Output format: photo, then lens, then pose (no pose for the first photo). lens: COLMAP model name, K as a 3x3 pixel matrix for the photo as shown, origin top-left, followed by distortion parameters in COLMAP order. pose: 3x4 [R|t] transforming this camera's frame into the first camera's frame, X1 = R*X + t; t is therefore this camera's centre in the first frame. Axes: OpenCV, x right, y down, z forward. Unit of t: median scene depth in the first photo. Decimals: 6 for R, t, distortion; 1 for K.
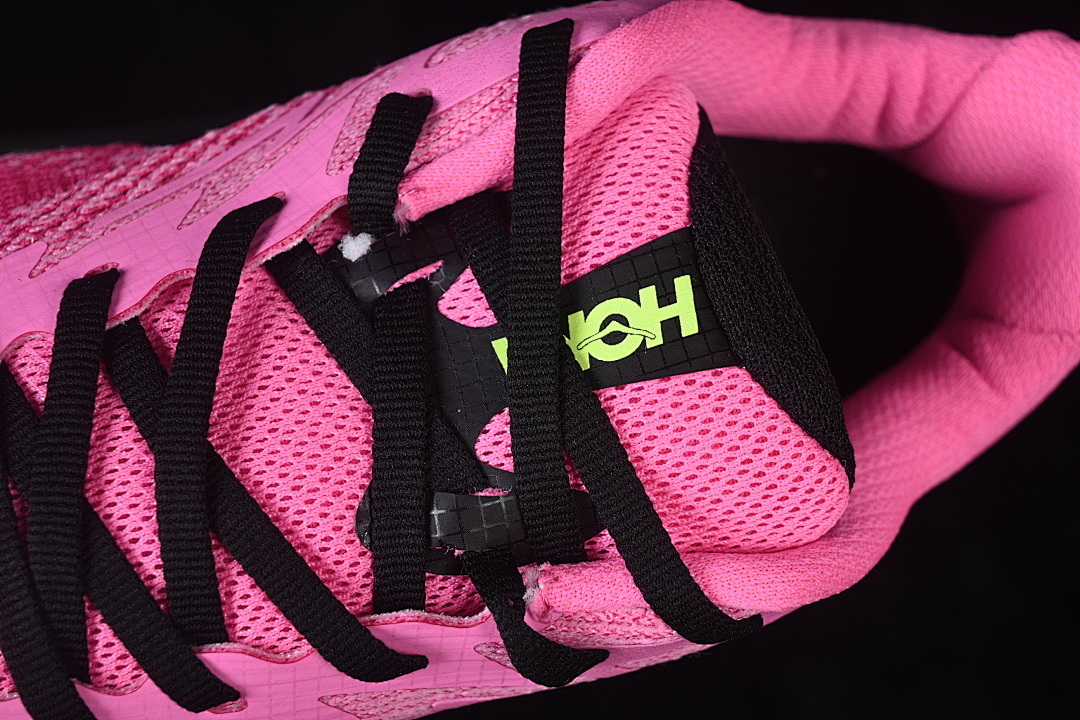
lens RADIAL K [[2318.9, 0, 540.2], [0, 2318.9, 360.5], [0, 0, 1]] dist [0.017849, 0.000000]
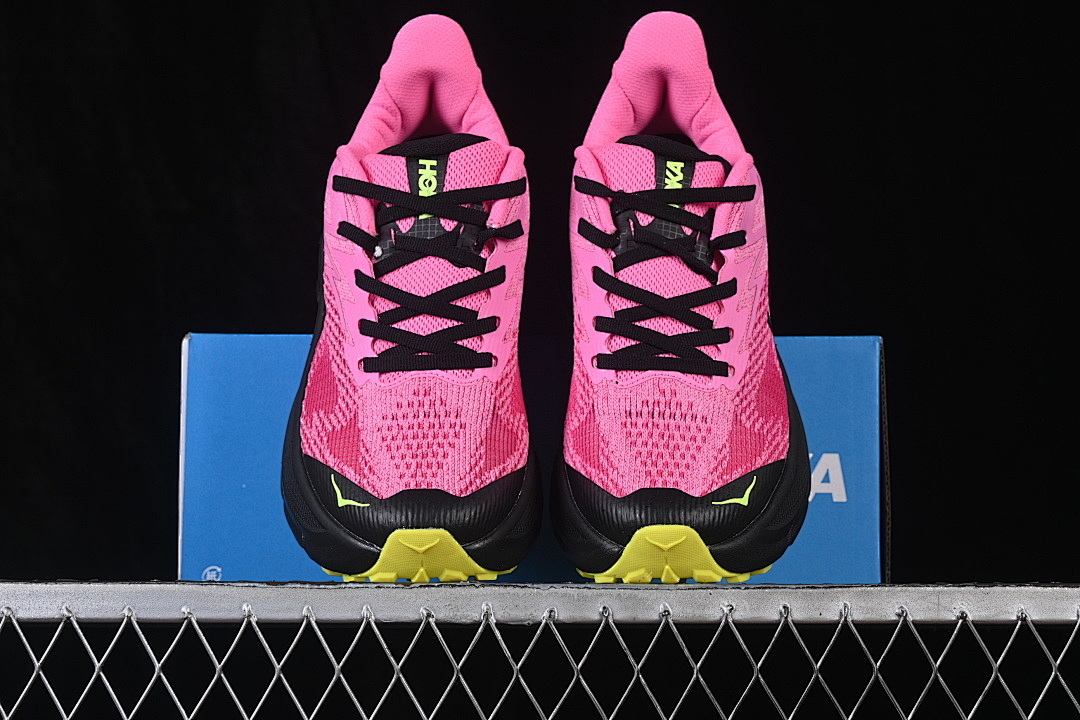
lens RADIAL K [[2318.9, 0, 539.5], [0, 2318.9, 359.9], [0, 0, 1]] dist [0.017849, 0.000000]
pose [[0.308943, -0.900463, 0.306138, -1.188126], [0.949991, 0.307566, -0.054033, 0.404693], [-0.045503, 0.307521, 0.950453, -2.152200]]
